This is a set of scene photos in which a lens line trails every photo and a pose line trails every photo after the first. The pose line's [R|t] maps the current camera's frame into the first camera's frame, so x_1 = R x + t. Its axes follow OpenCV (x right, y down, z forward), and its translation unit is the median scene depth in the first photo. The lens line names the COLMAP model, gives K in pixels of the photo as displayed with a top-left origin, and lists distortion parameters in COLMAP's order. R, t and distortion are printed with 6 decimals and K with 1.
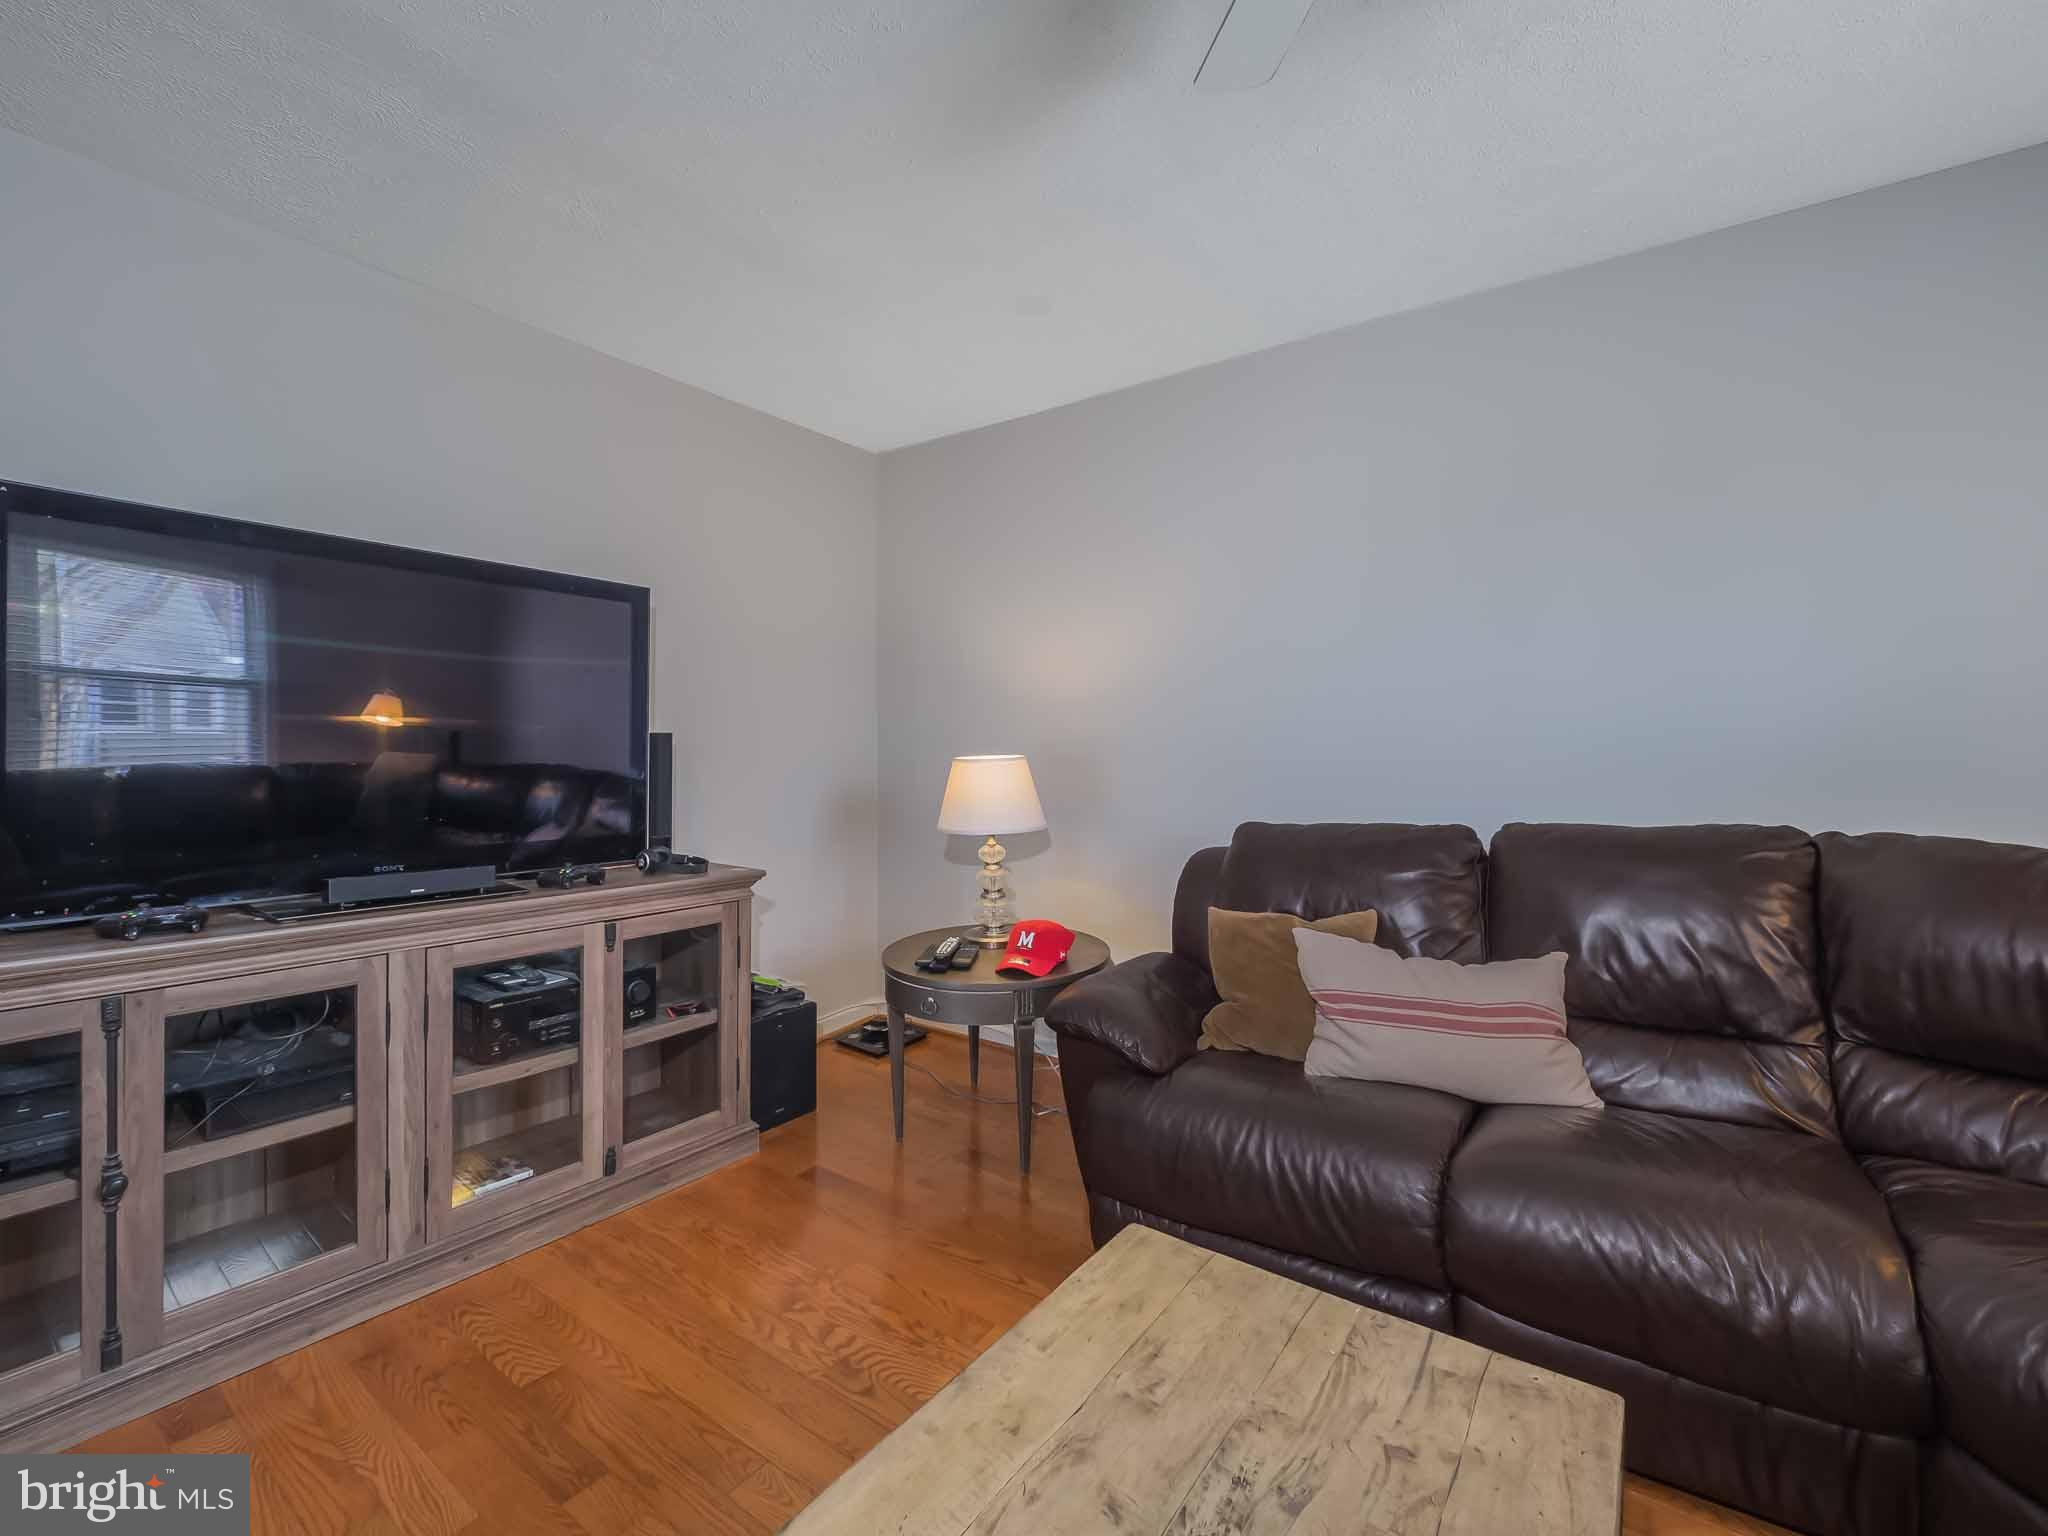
lens RADIAL K [[879.9, 0, 1023.6], [0, 879.9, 751.6], [0, 0, 1]] dist [-0.003457, -0.001224]
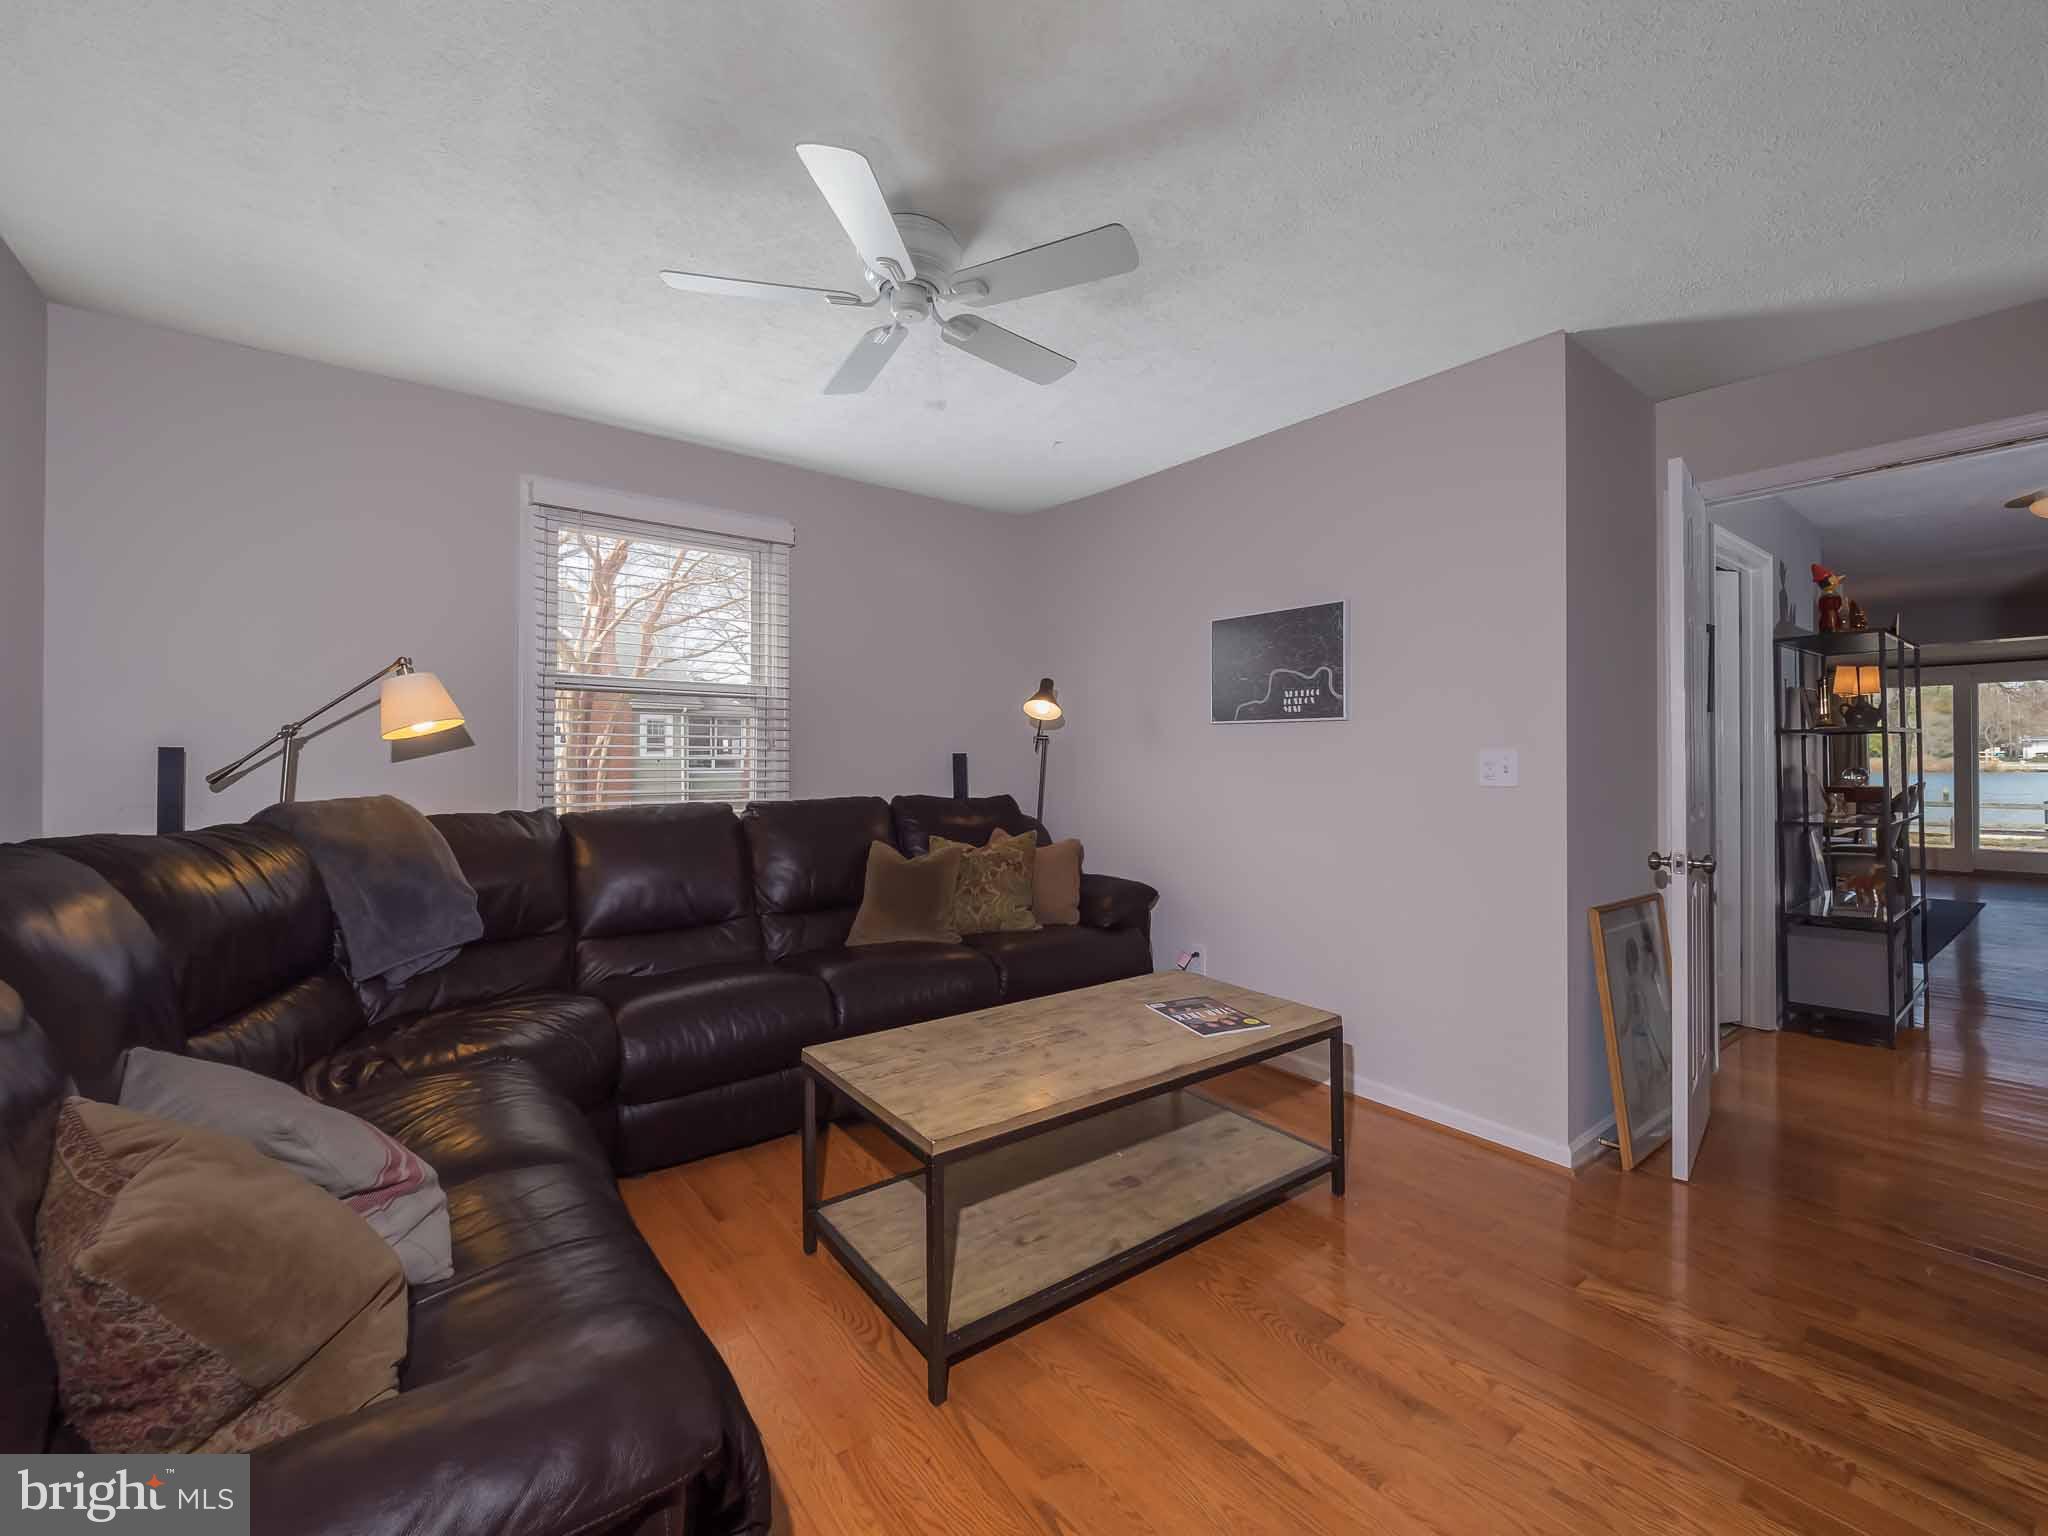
lens RADIAL K [[879.9, 0, 1026.2], [0, 879.9, 756.6], [0, 0, 1]] dist [-0.003457, -0.001224]
pose [[-0.956245, -0.007263, 0.292476, -0.243440], [-0.003262, 0.999894, 0.014166, -0.008504], [-0.292548, 0.012592, -0.956168, 1.467949]]
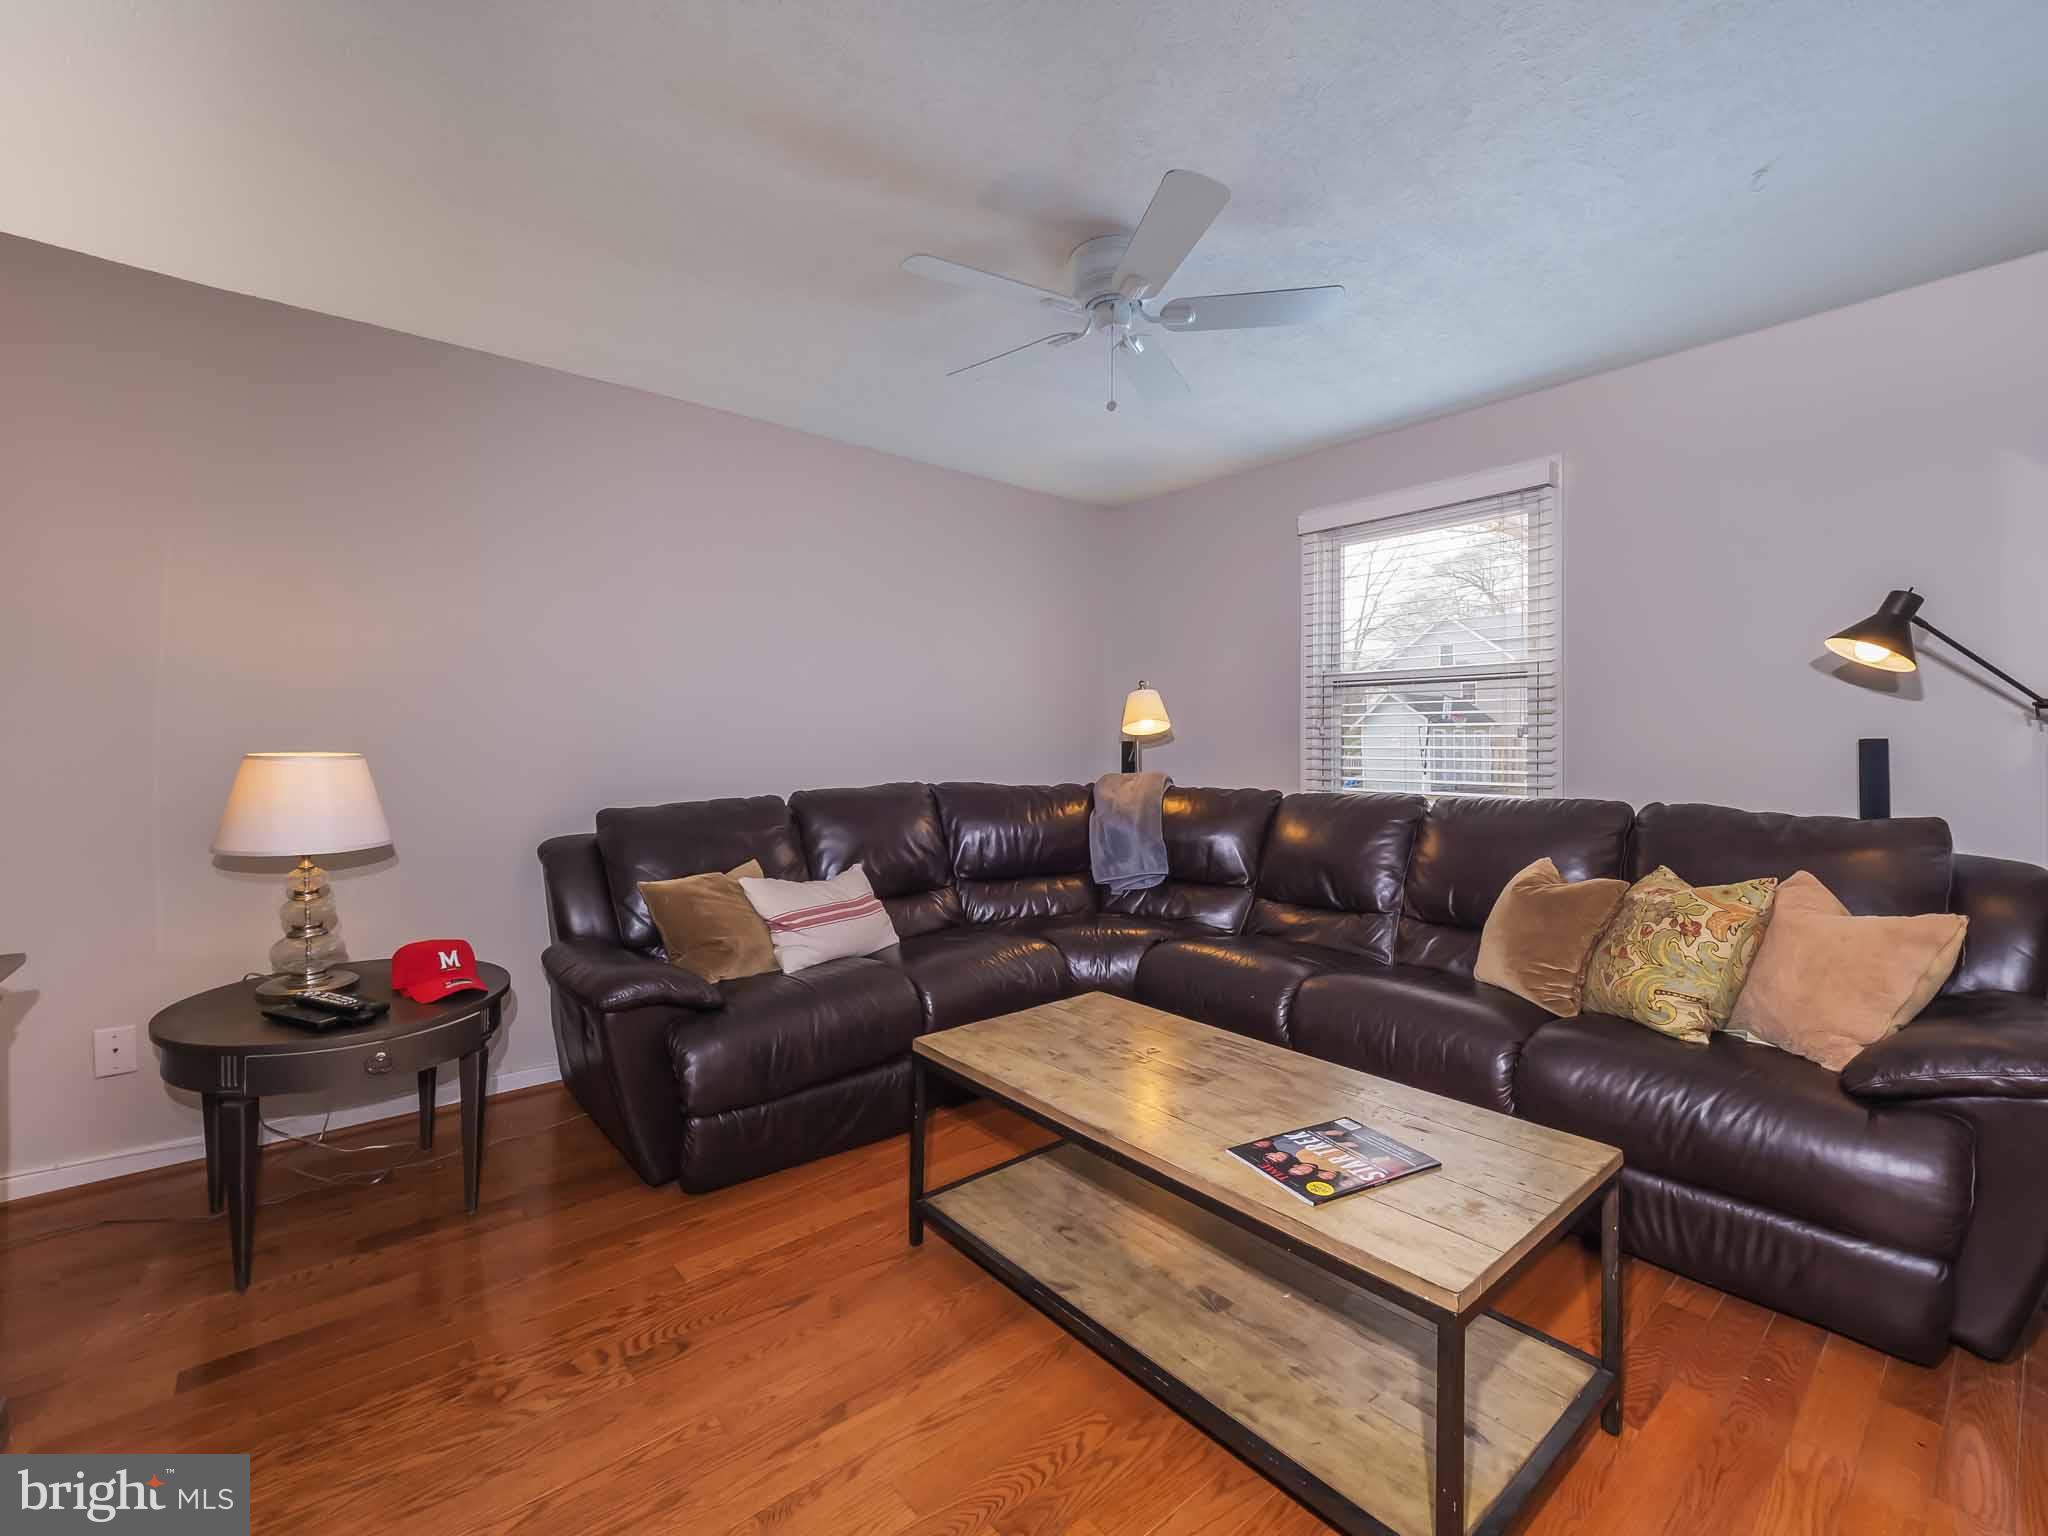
lens RADIAL K [[879.9, 0, 1021.3], [0, 879.9, 754.0], [0, 0, 1]] dist [-0.003457, -0.001224]
pose [[0.256718, -0.013233, 0.966396, -0.934520], [0.012541, 0.999868, 0.010359, 0.007262], [-0.966405, 0.009461, 0.256850, 0.277786]]
